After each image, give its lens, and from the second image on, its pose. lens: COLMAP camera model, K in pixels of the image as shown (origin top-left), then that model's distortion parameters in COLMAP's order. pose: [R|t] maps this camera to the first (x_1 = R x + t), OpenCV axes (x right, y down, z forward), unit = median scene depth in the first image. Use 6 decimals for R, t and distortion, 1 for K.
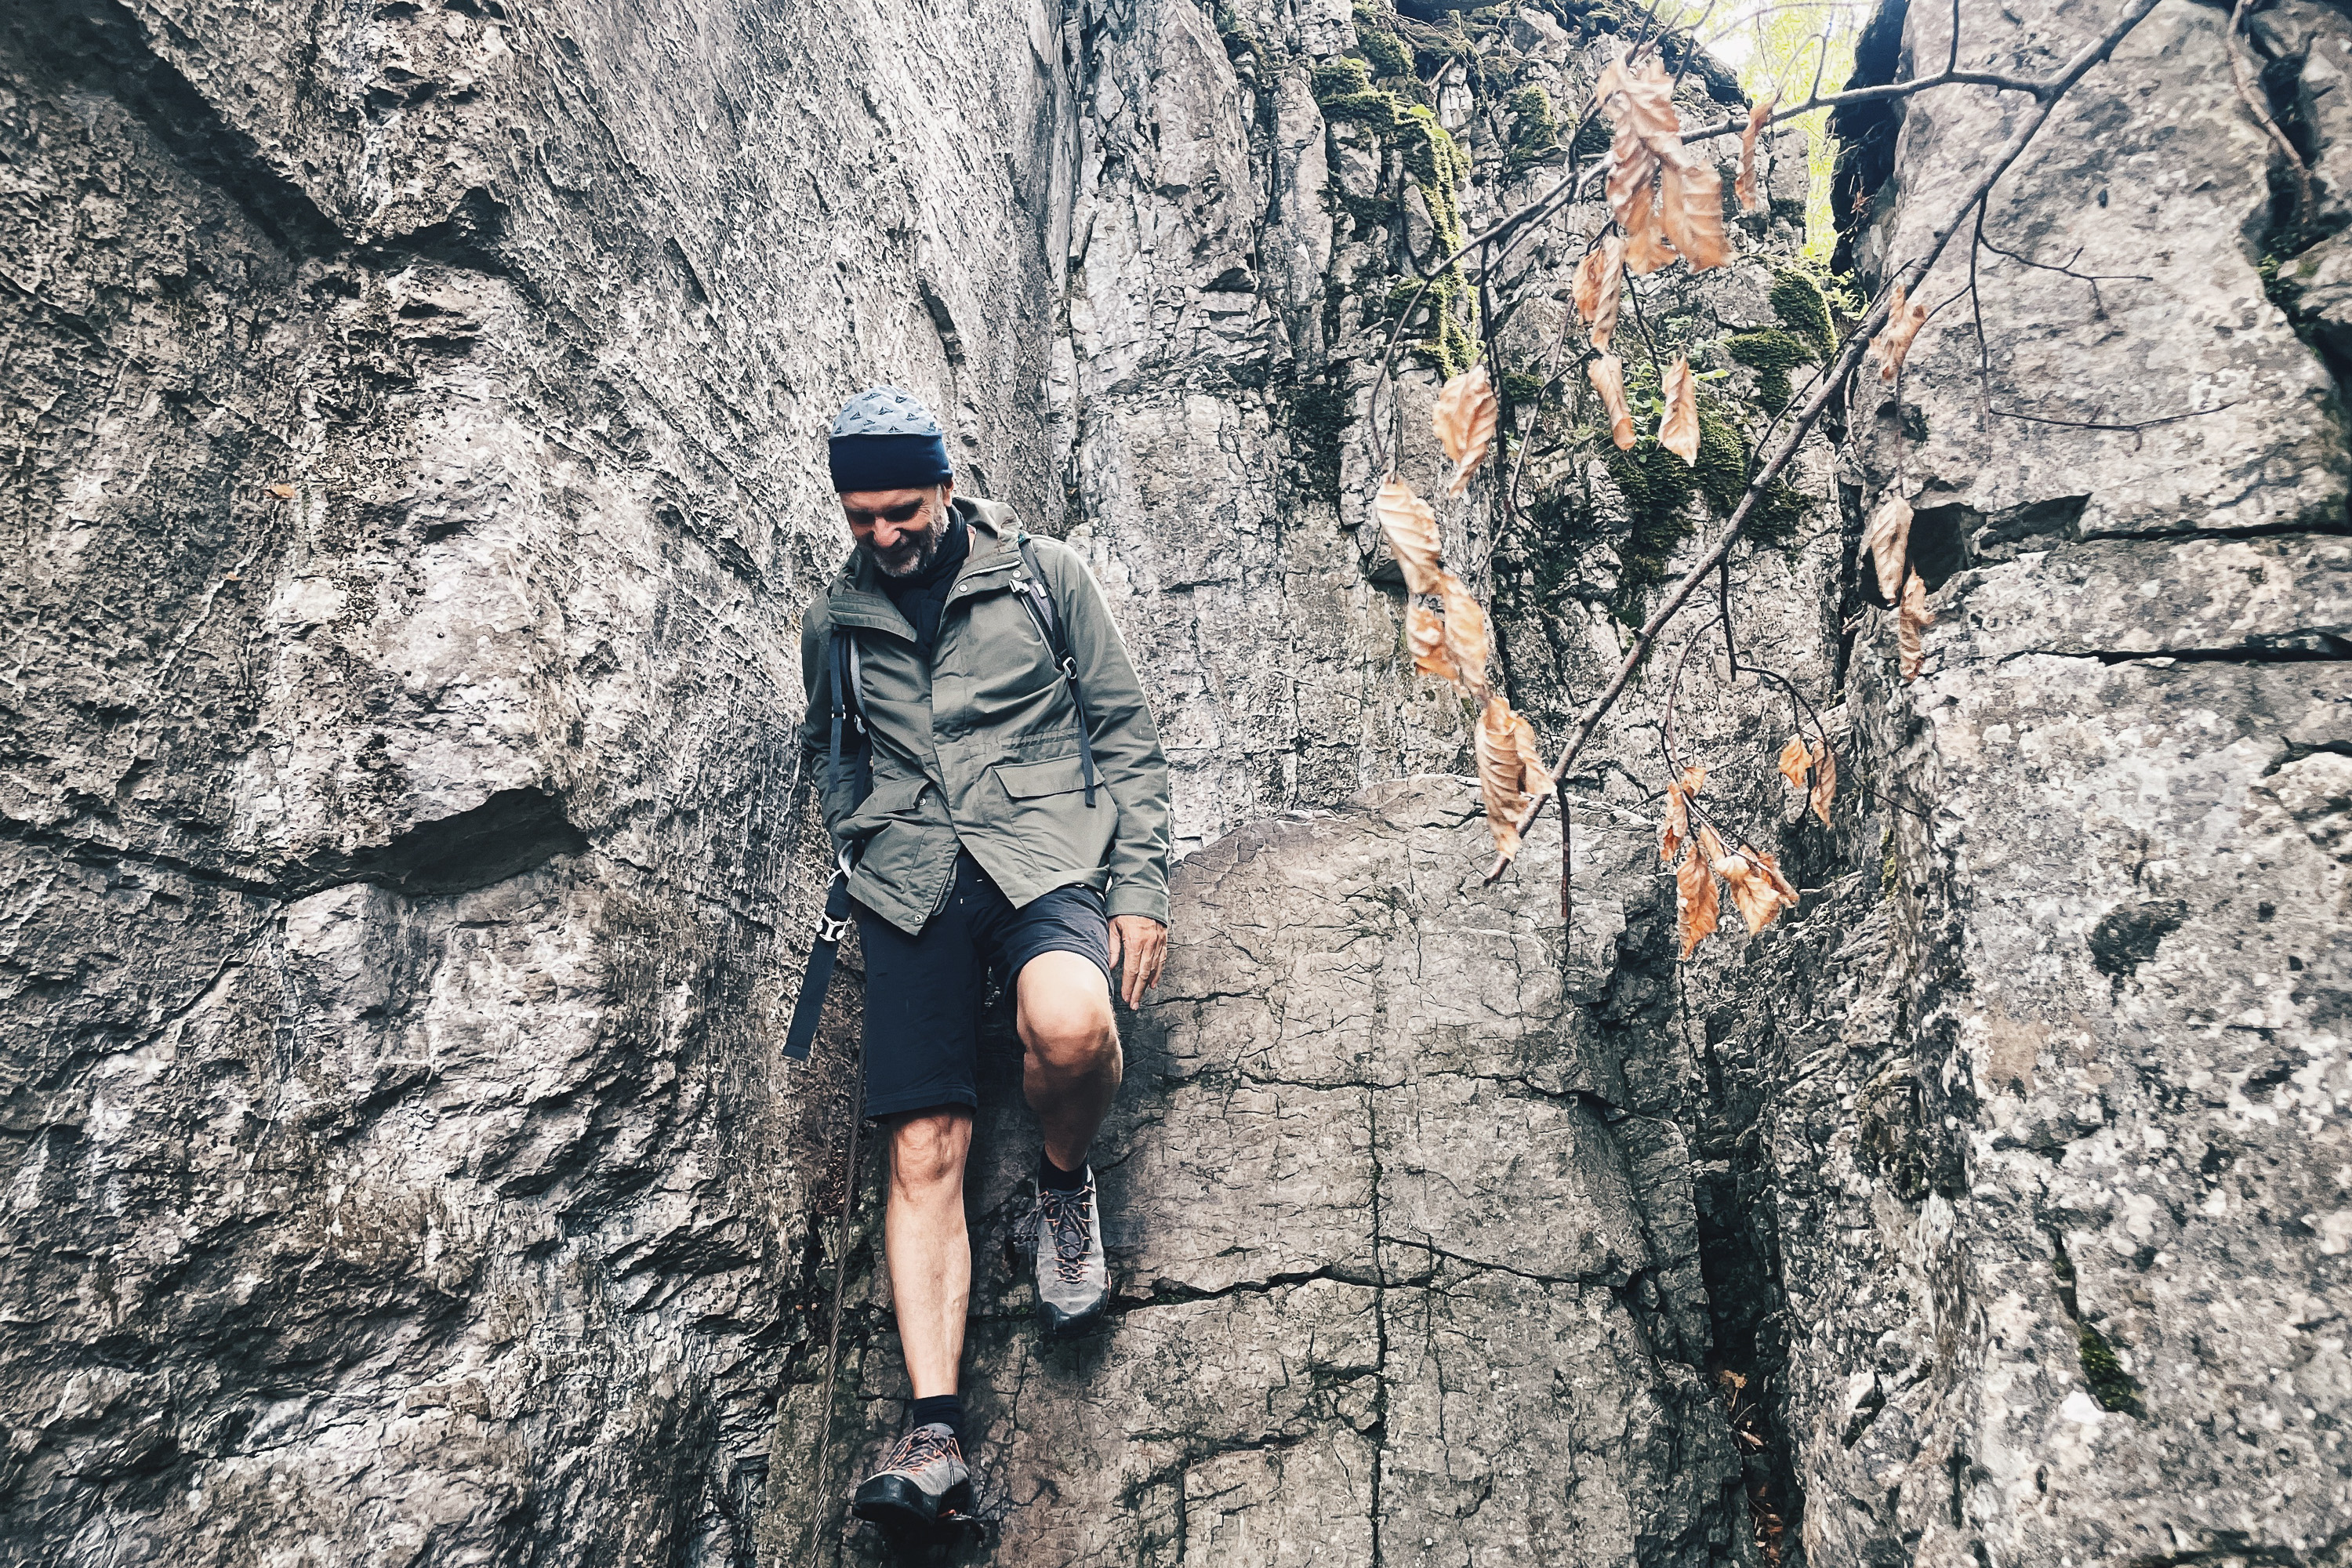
lens RADIAL K [[1710.9, 0, 1180.7], [0, 1710.9, 789.2], [0, 0, 1]] dist [0.014709, 0.000205]
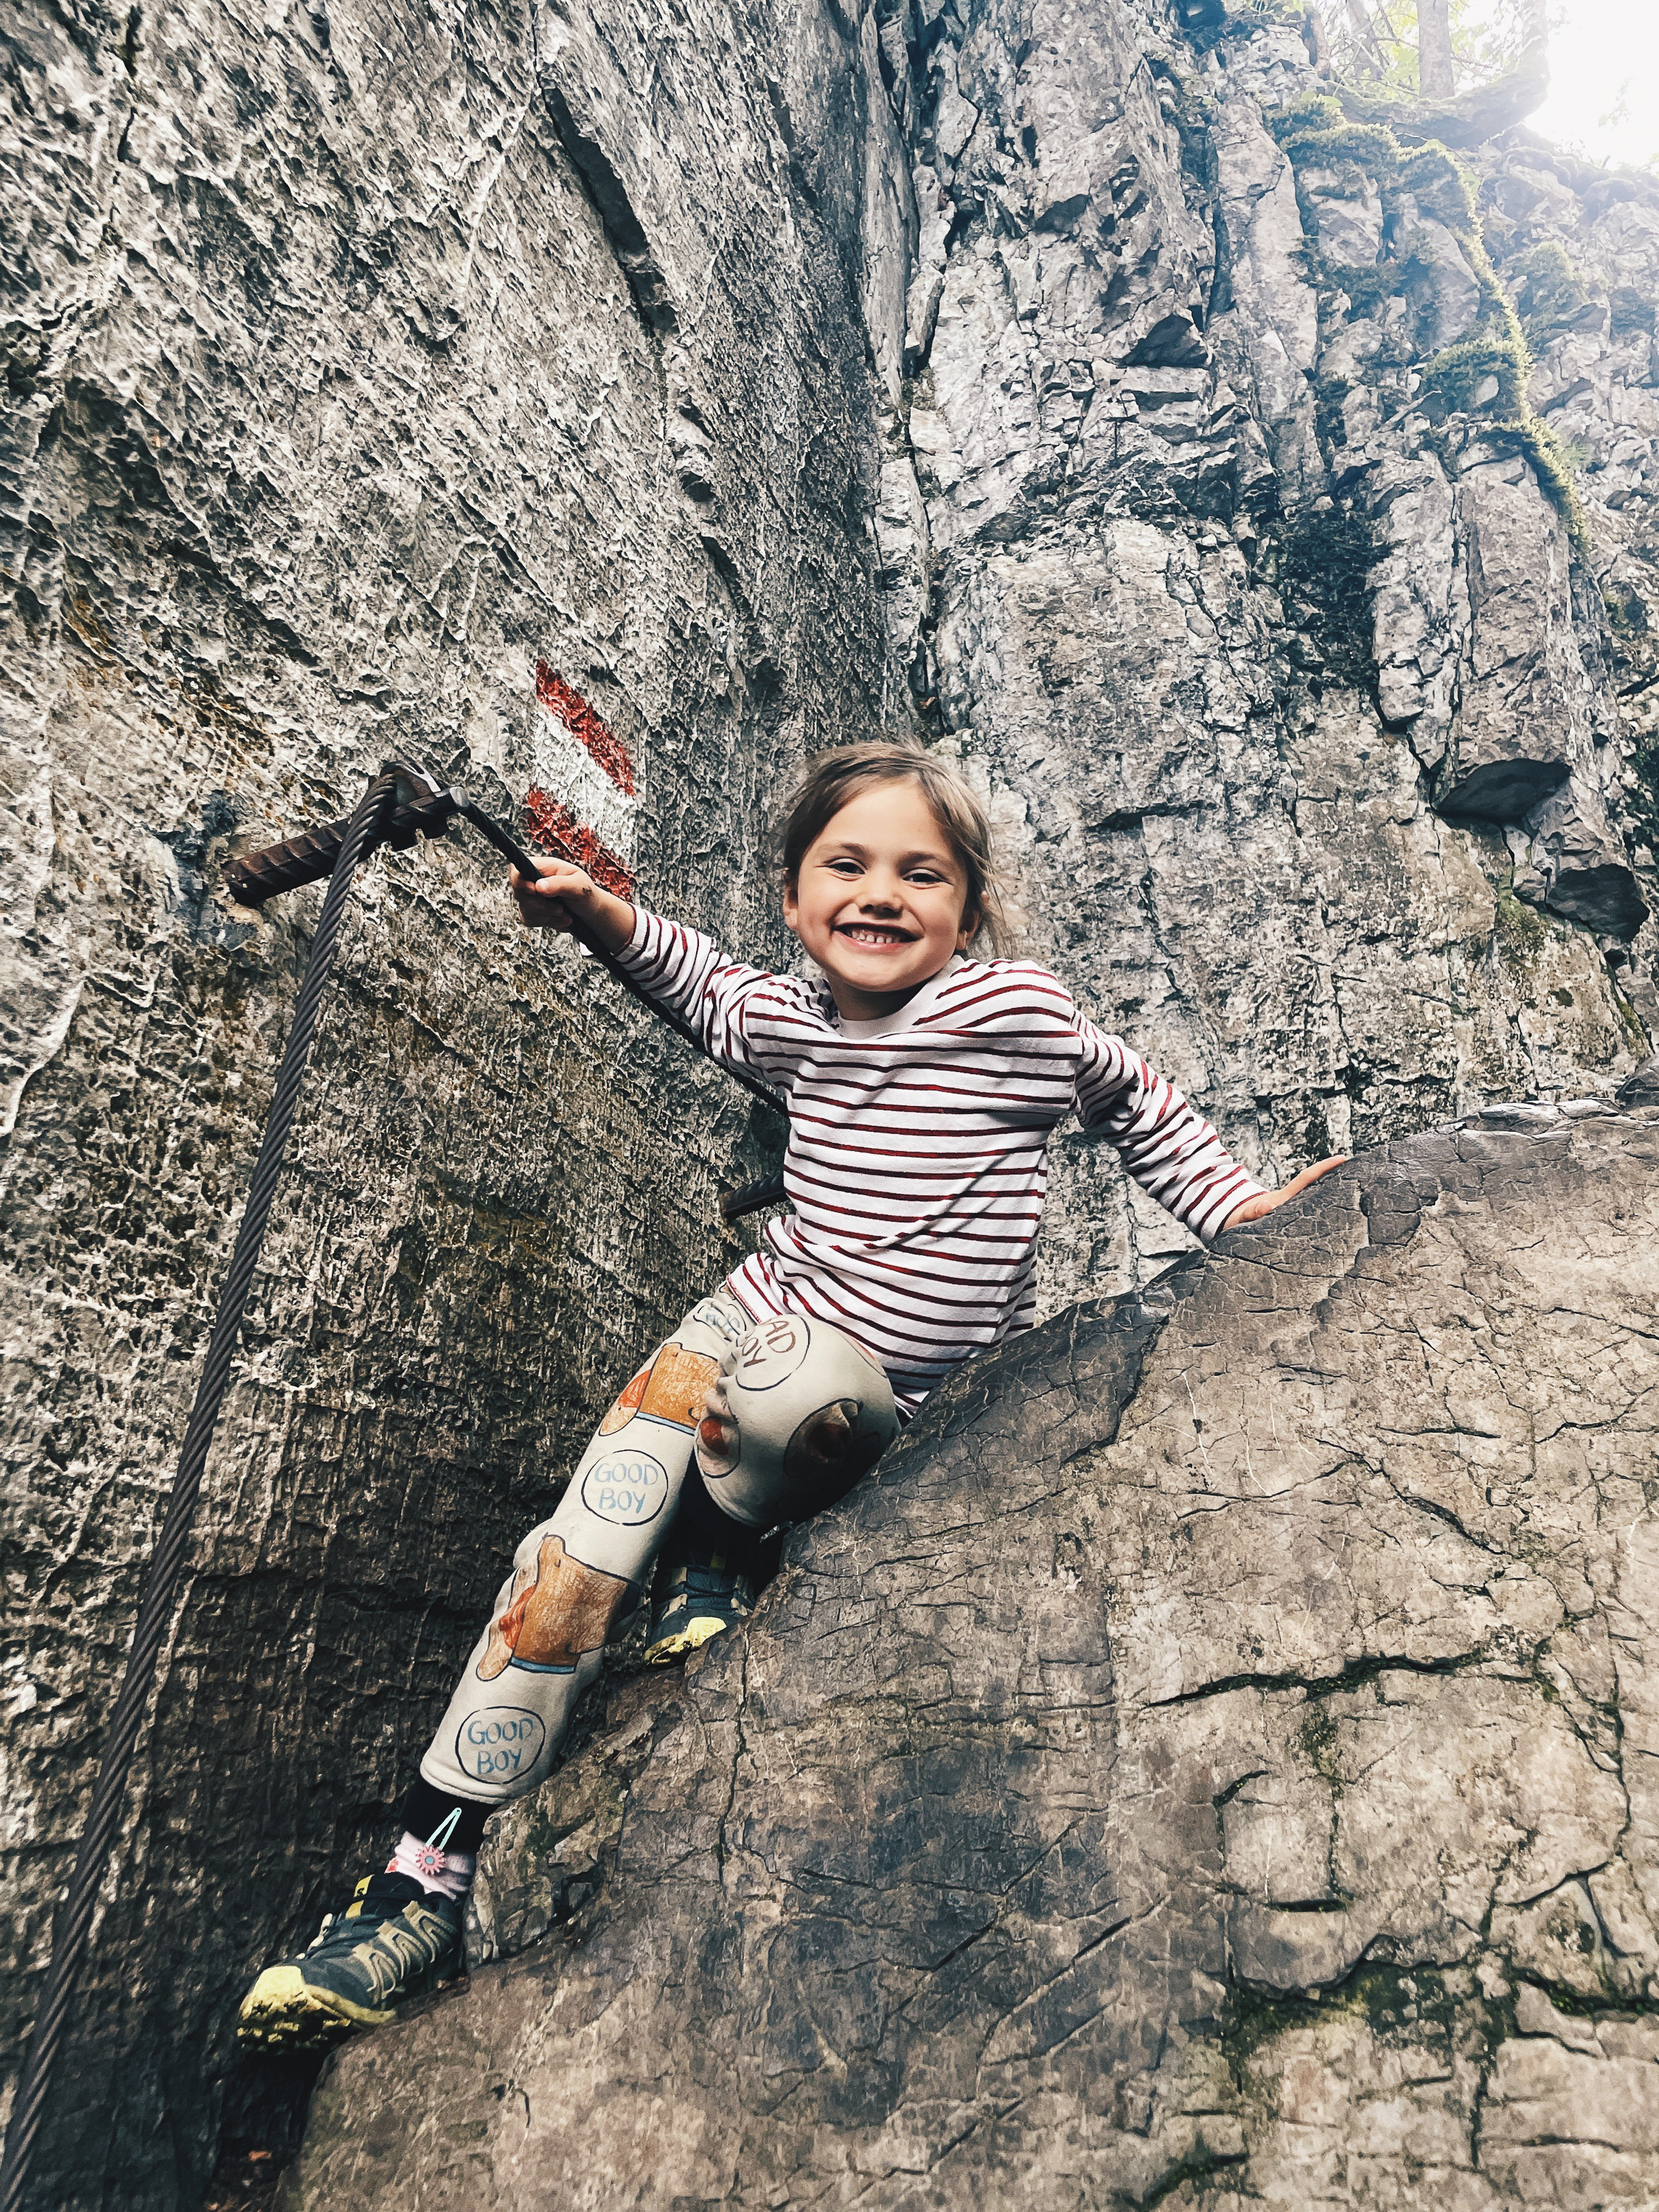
lens RADIAL K [[1690.4, 0, 834.6], [0, 1690.4, 1093.0], [0, 0, 1]] dist [0.030077, -0.015839]
pose [[0.986244, -0.064899, -0.152023, -0.013016], [0.048822, 0.993038, -0.107200, 0.028057], [0.157921, 0.098303, 0.982546, 0.412281]]
